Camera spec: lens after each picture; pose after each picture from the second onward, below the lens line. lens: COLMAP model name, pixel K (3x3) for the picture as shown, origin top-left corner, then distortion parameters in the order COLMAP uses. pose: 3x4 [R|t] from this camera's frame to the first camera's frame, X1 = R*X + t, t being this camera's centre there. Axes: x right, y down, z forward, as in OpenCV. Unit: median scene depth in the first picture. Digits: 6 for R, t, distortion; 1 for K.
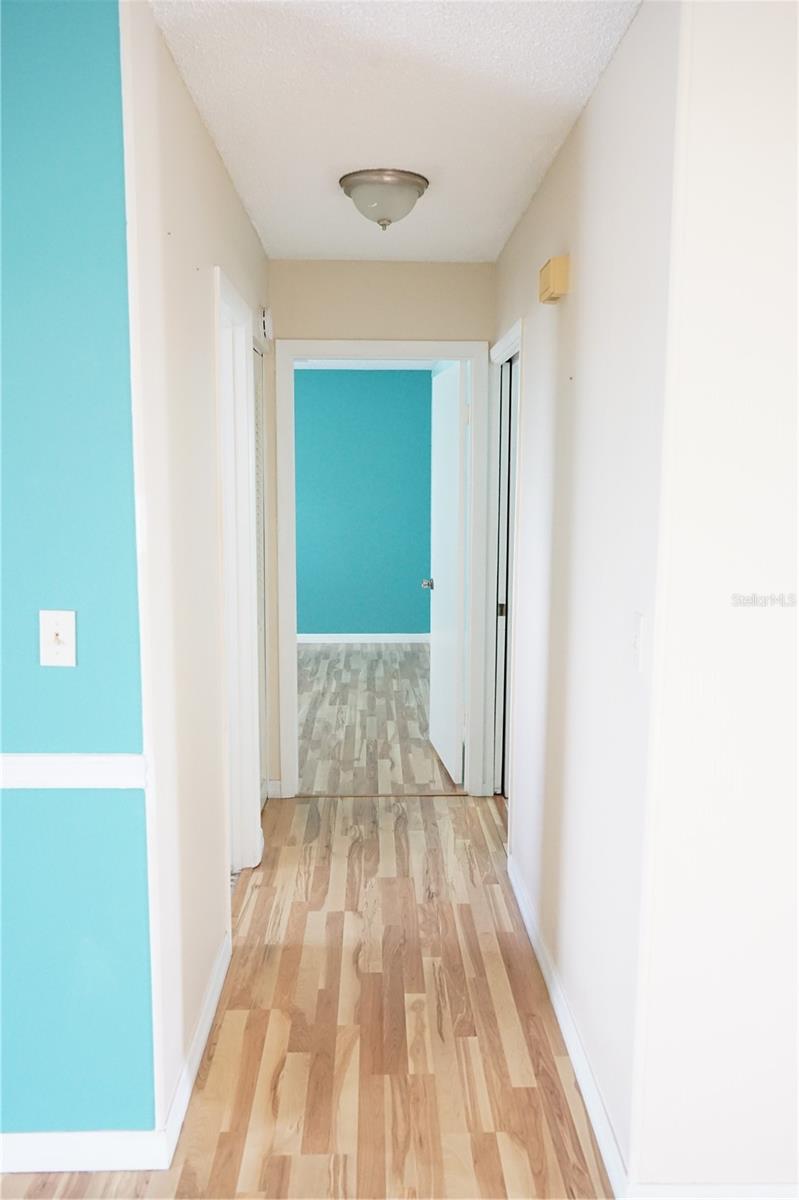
lens RADIAL K [[943.3, 0, 399.5], [0, 943.3, 600.0], [0, 0, 1]] dist [-0.035565, 0.048970]
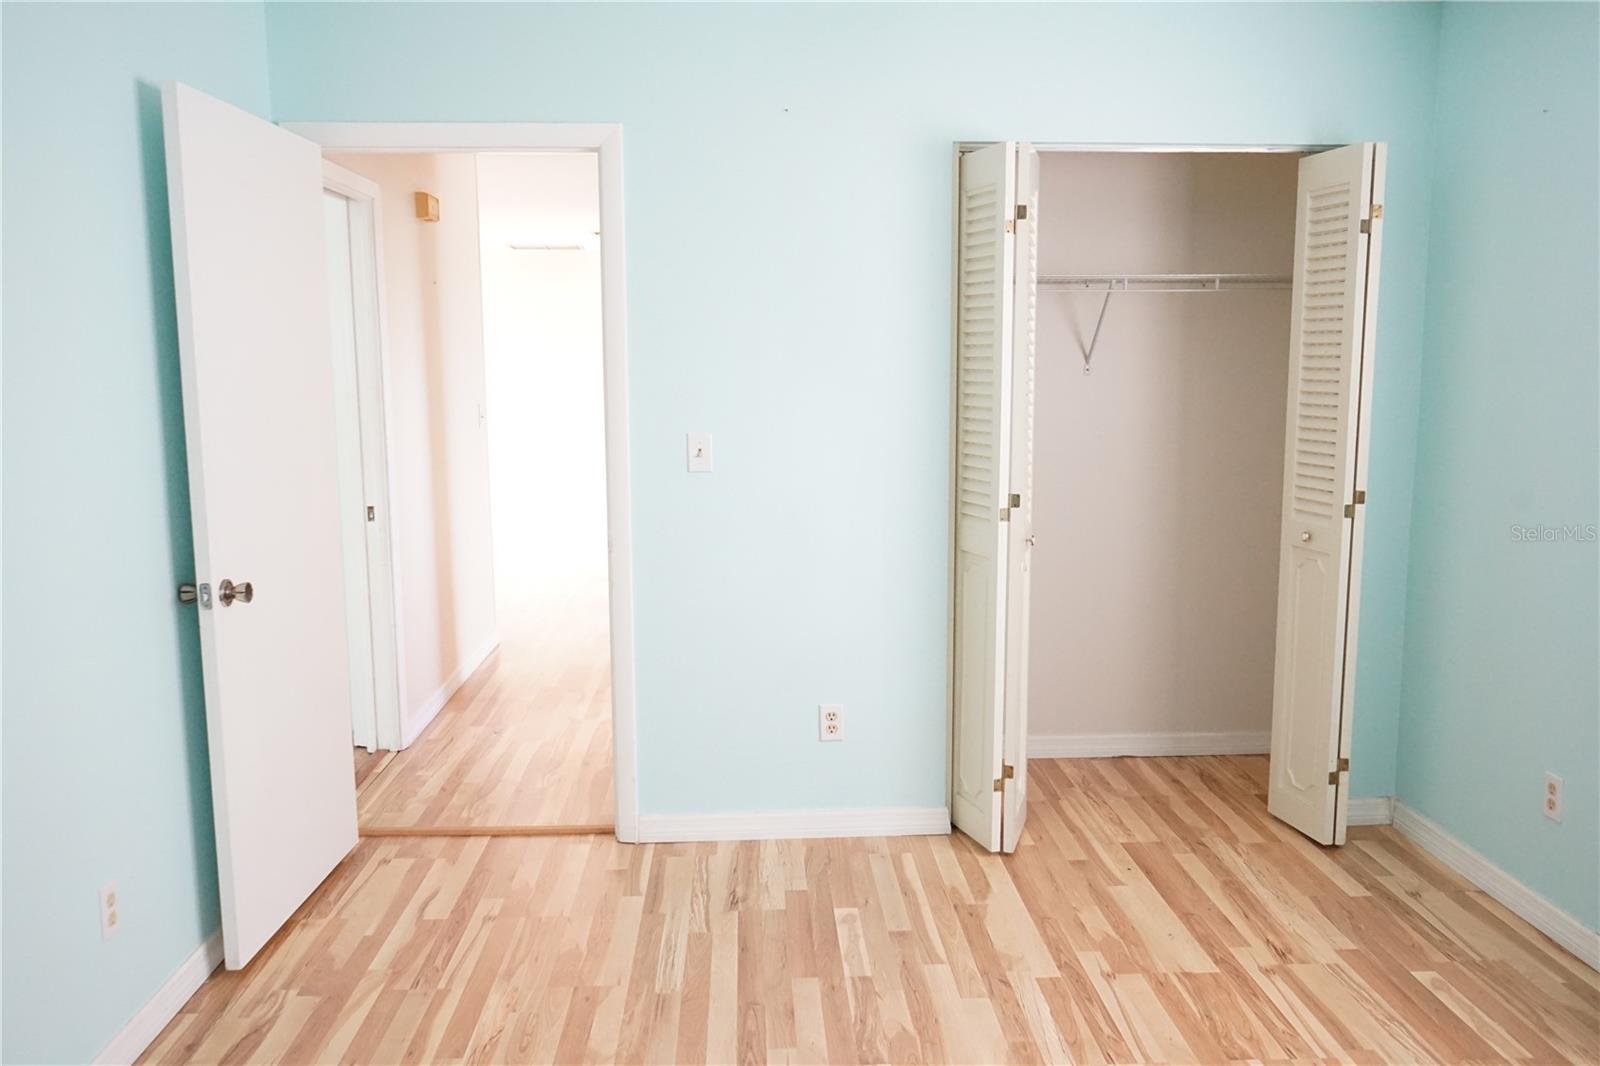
lens RADIAL K [[1257.8, 0, 800.0], [0, 1257.8, 533.0], [0, 0, 1]] dist [-0.035565, 0.048970]
pose [[-0.999872, -0.002902, -0.015734, -0.196456], [-0.006909, 0.965324, 0.260964, -0.195555], [0.014431, 0.261039, -0.965220, 1.585816]]
